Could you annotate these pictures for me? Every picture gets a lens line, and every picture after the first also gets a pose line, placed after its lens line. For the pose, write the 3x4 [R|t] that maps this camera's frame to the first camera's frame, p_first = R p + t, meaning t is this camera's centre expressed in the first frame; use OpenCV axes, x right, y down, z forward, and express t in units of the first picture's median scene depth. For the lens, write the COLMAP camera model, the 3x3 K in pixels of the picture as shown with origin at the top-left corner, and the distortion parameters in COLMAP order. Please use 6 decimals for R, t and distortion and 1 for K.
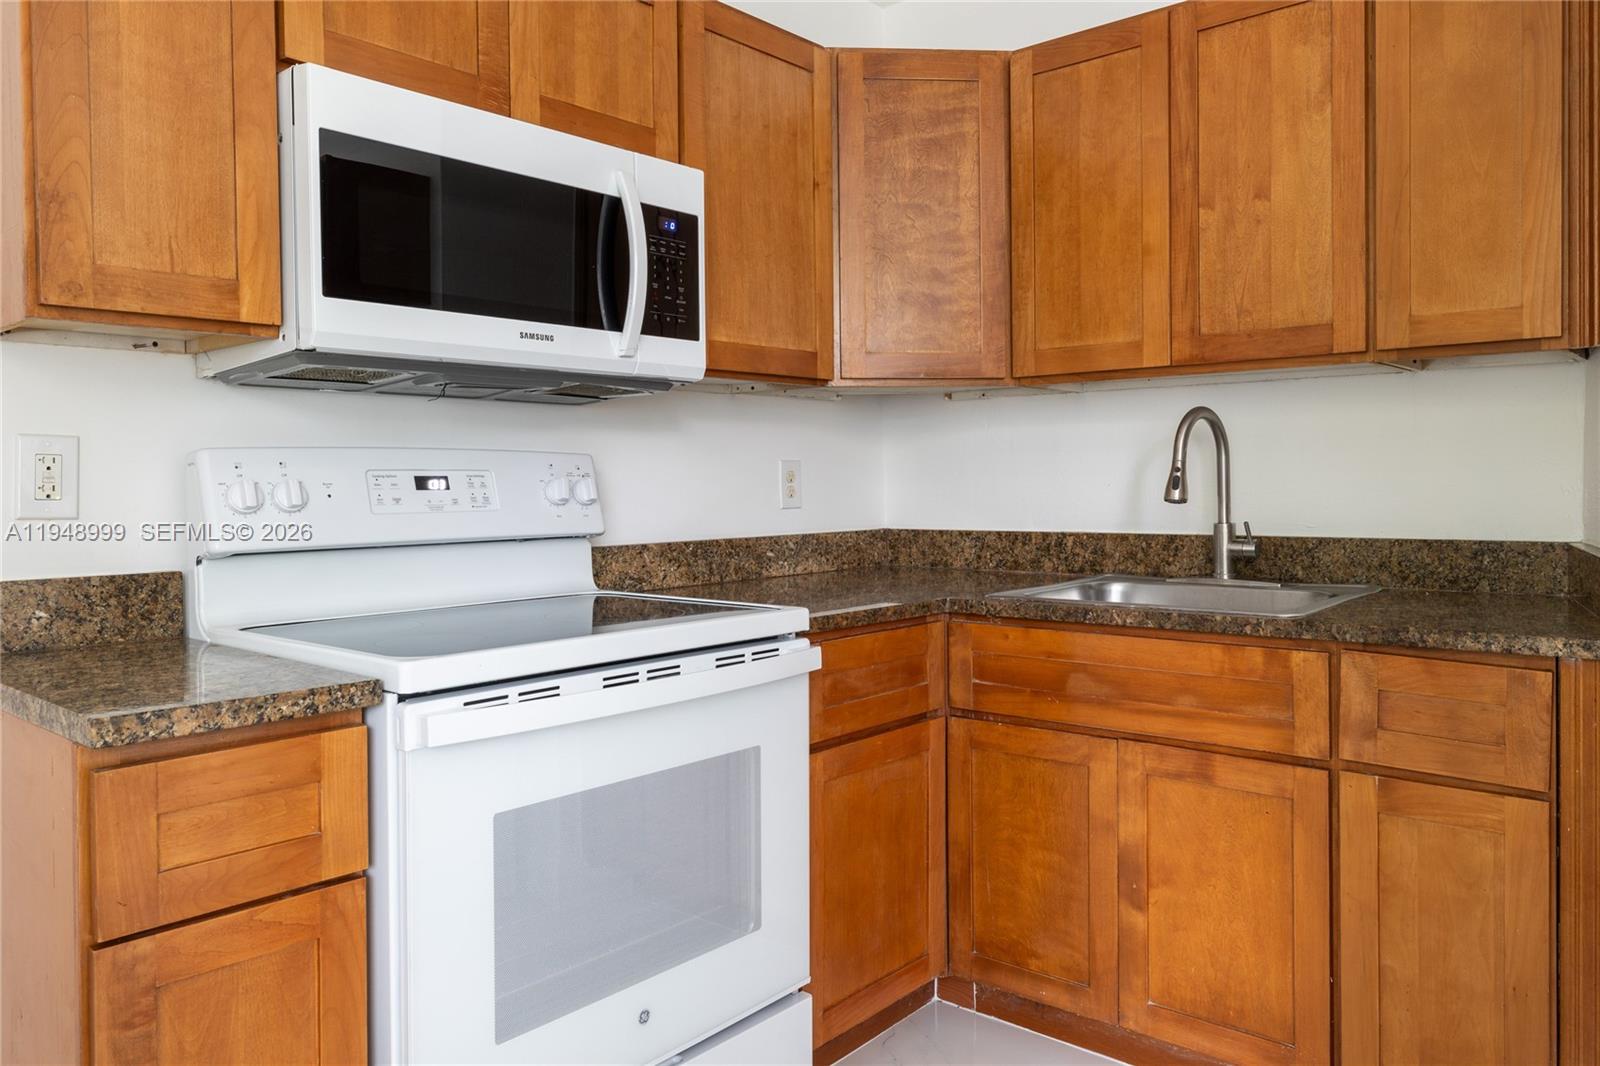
lens RADIAL K [[1129.6, 0, 822.2], [0, 1129.6, 499.2], [0, 0, 1]] dist [-0.001308, 0.002884]
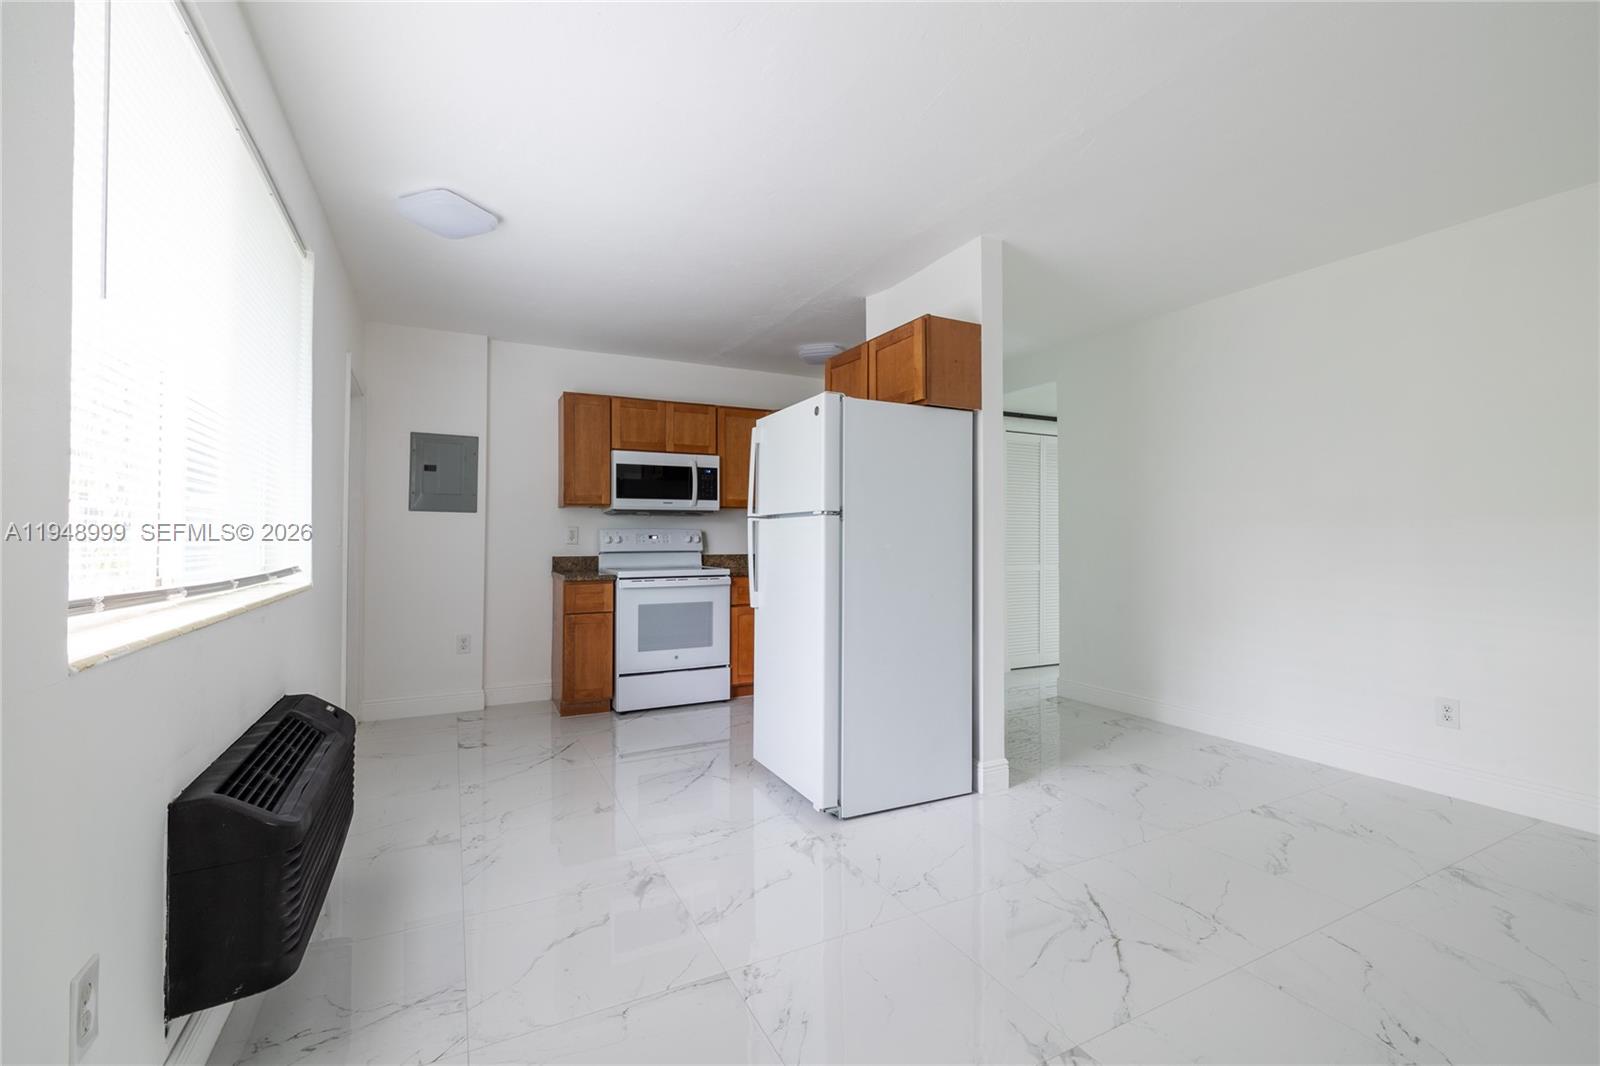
lens RADIAL K [[692.4, 0, 801.6], [0, 692.4, 528.9], [0, 0, 1]] dist [0.001141, 0.000001]
pose [[0.919327, 0.001132, -0.393493, 1.291543], [-0.011250, 0.999663, -0.023409, 0.010374], [0.393334, 0.025948, 0.919029, -1.250091]]
